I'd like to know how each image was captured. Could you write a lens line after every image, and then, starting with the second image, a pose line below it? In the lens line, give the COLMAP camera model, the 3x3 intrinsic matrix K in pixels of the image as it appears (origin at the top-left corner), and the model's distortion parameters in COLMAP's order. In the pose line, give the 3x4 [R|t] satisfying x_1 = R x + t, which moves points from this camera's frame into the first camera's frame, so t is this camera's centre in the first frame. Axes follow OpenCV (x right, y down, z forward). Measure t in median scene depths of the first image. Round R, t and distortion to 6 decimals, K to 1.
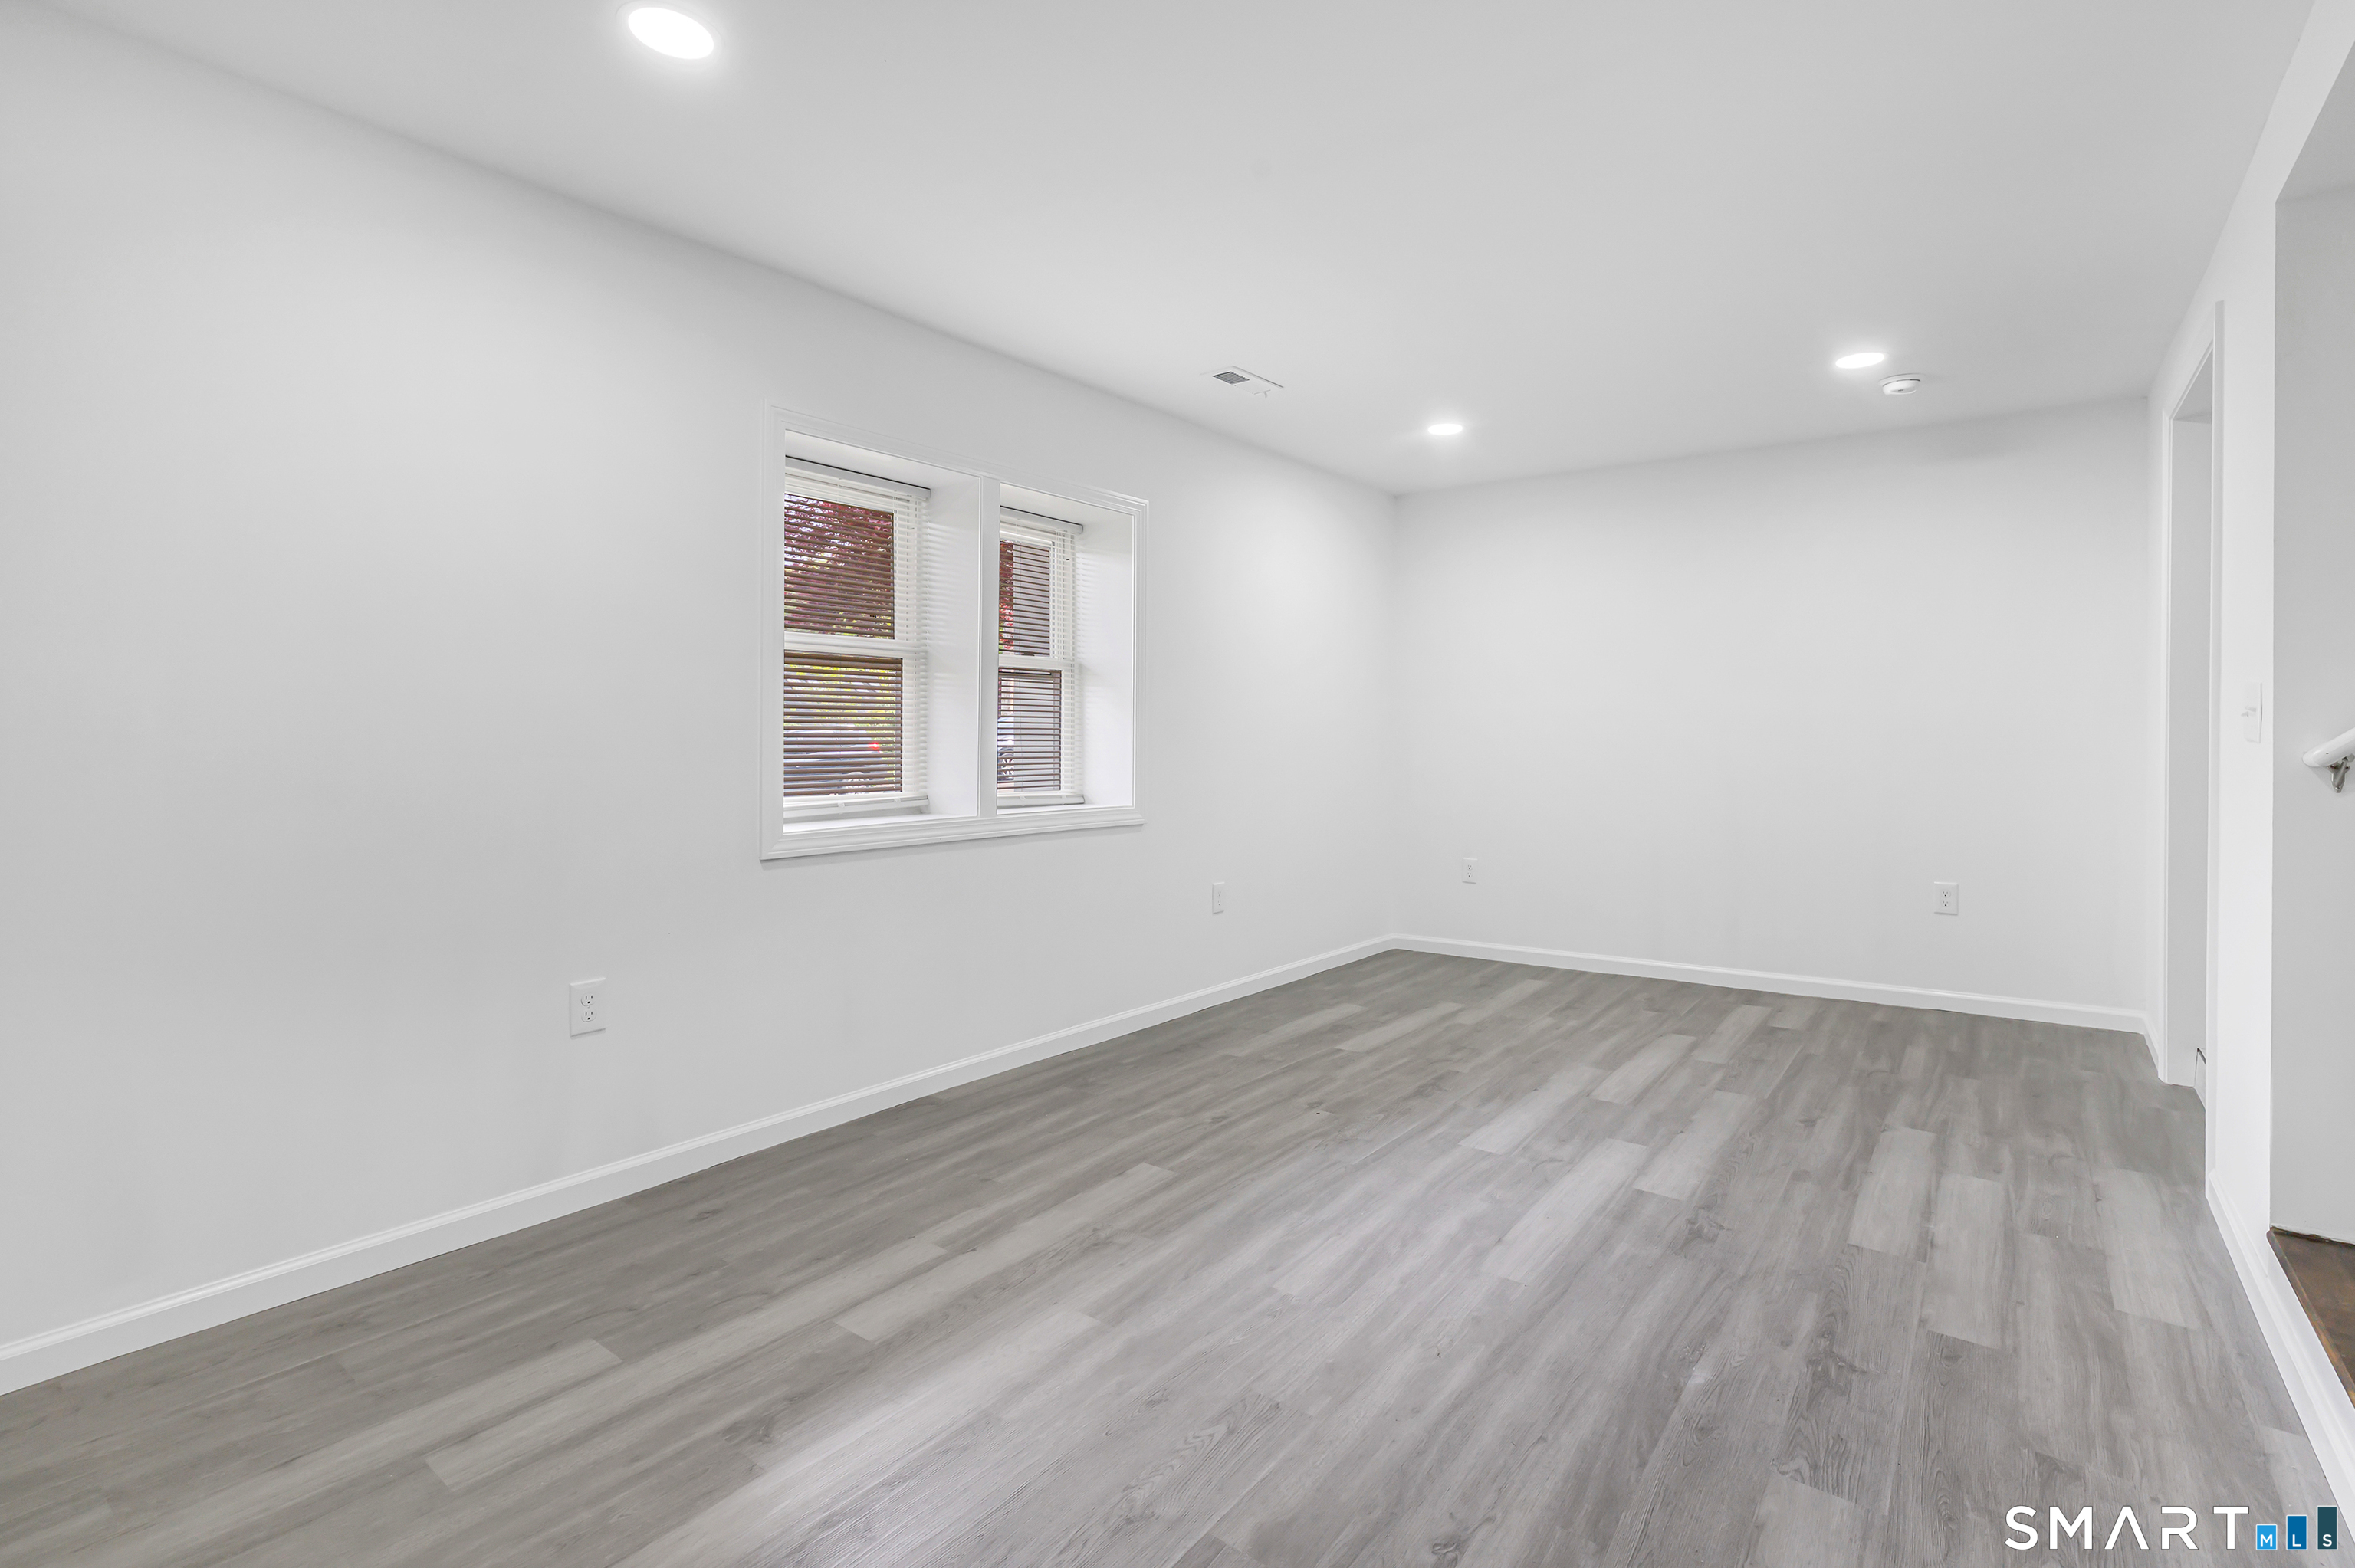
lens RADIAL K [[1040.0, 0, 1175.5], [0, 1040.0, 749.2], [0, 0, 1]] dist [0.002002, 0.000448]
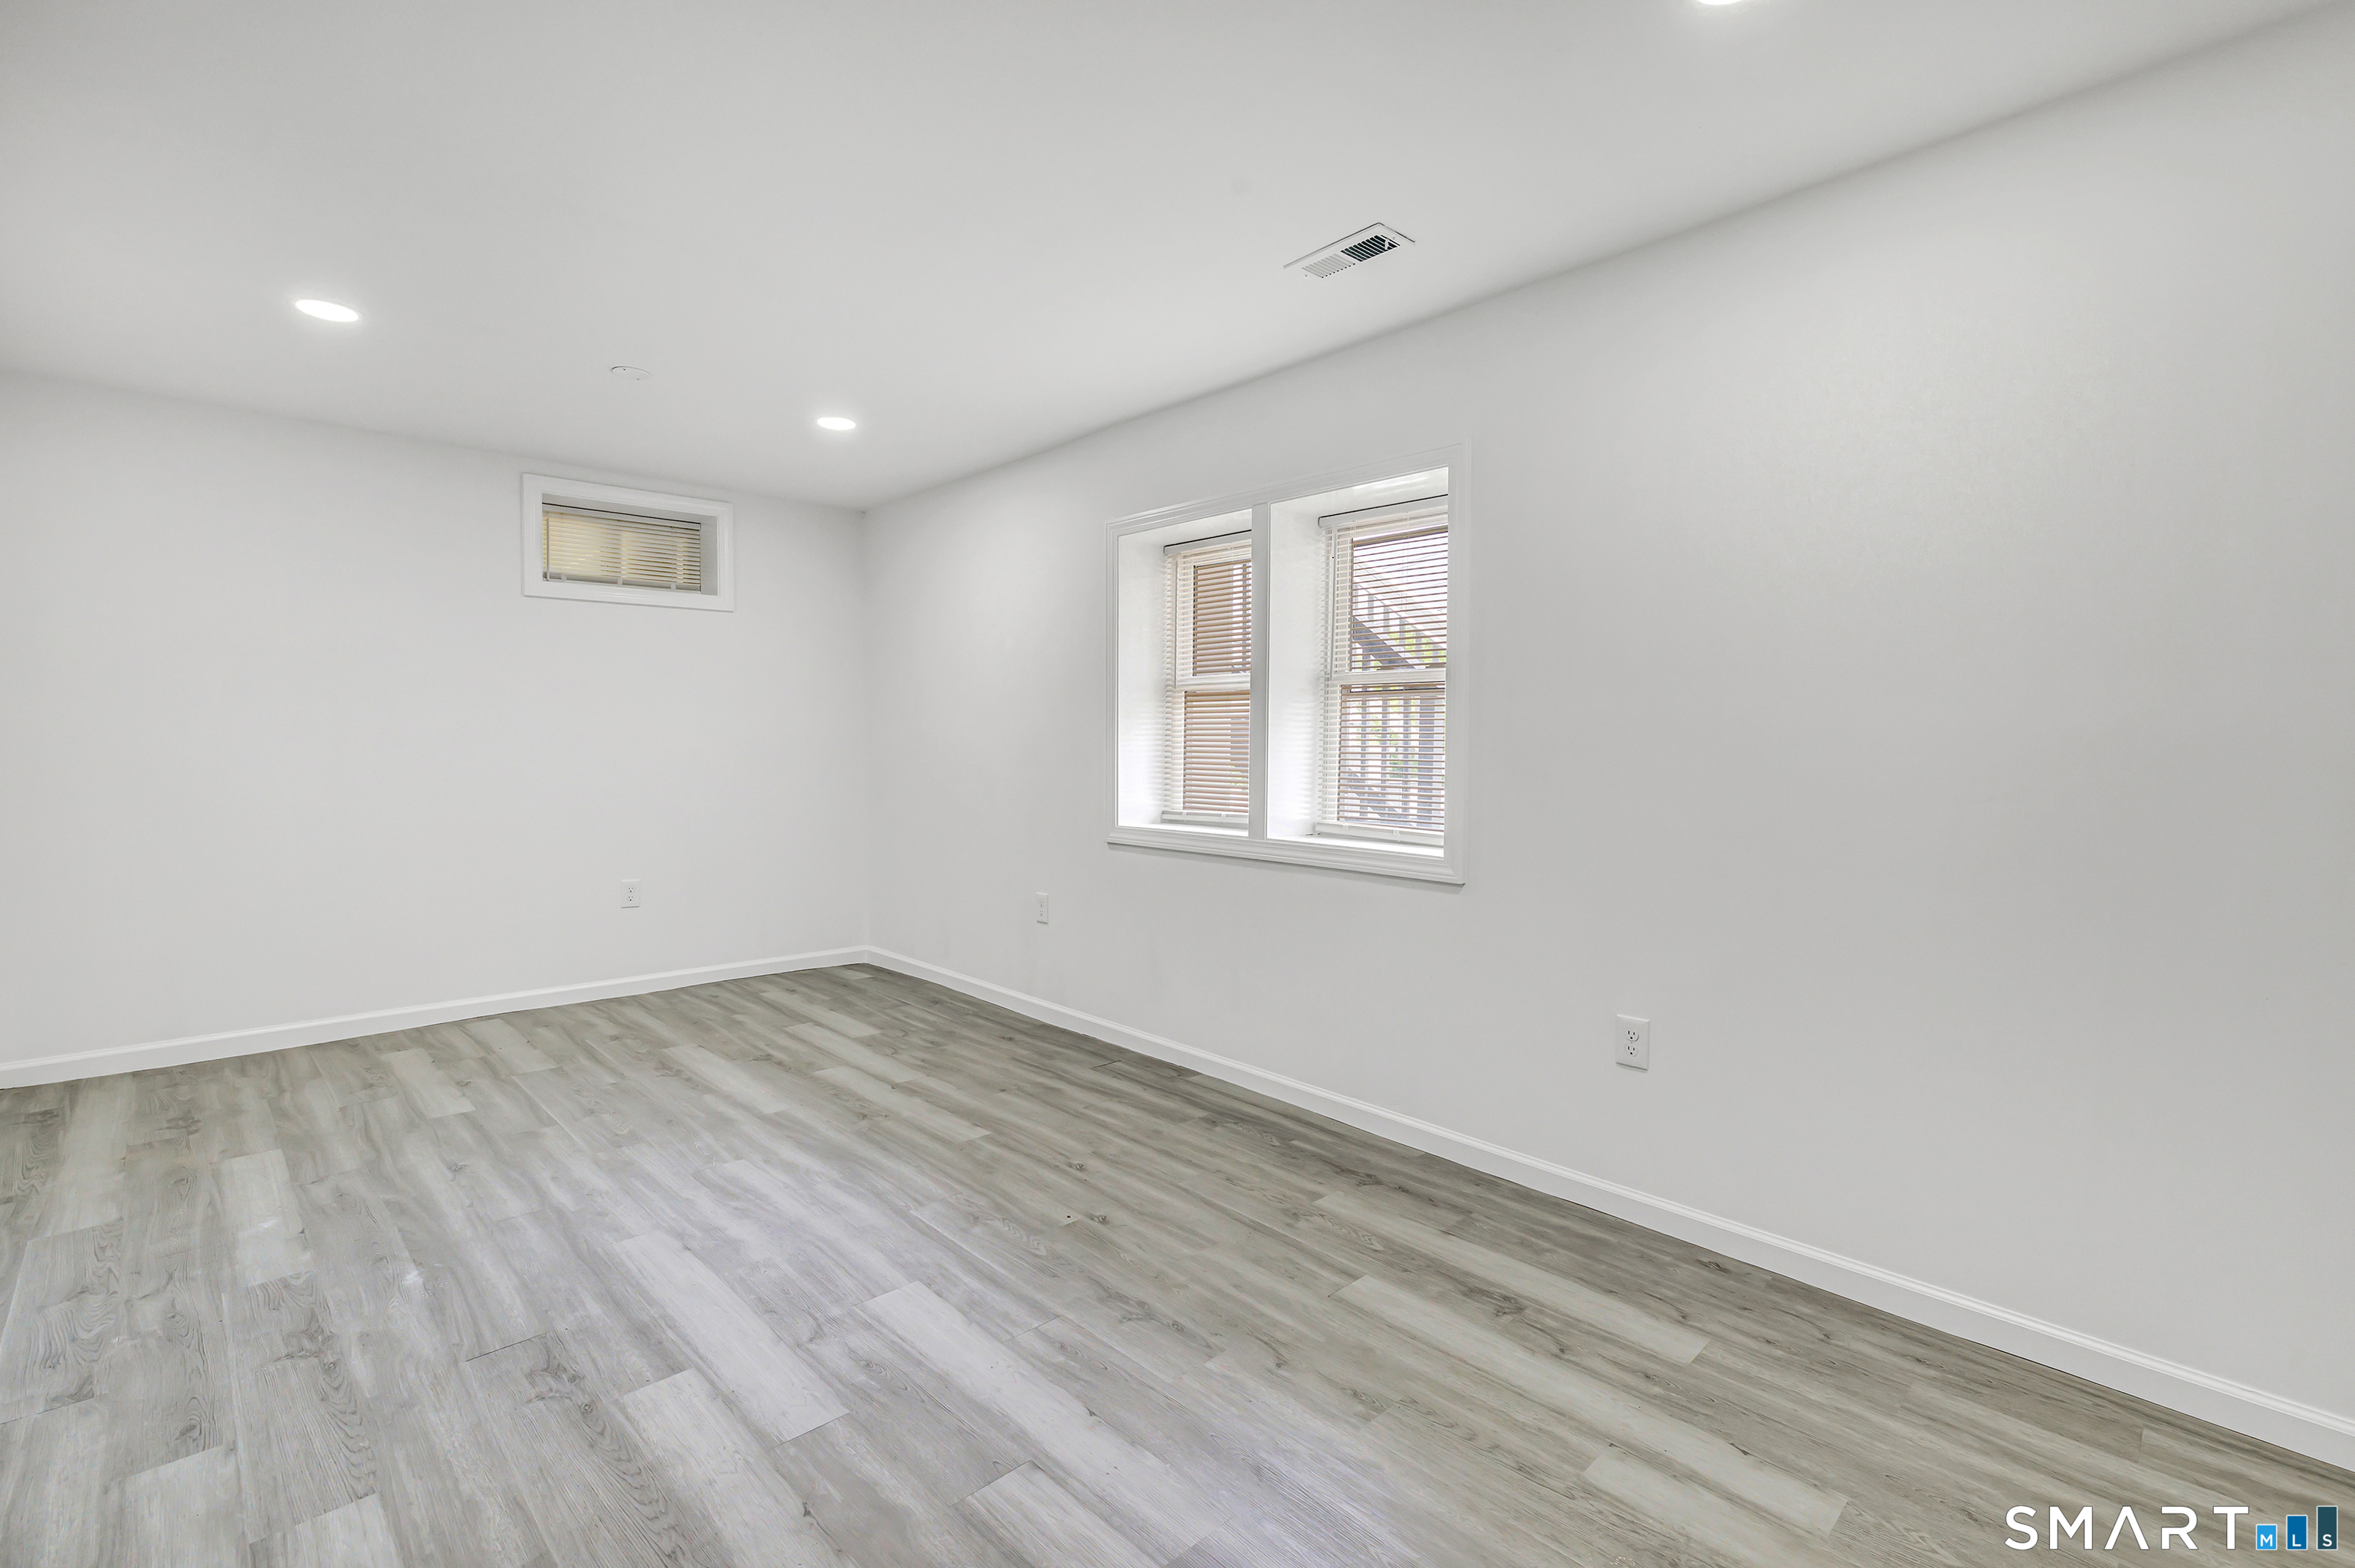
lens RADIAL K [[1040.0, 0, 1175.5], [0, 1040.0, 749.2], [0, 0, 1]] dist [0.002002, 0.000448]
pose [[-0.123838, -0.003351, -0.992297, 1.175825], [-0.026232, 0.999656, -0.000102, -0.016667], [0.991956, 0.026017, -0.123883, 1.488179]]
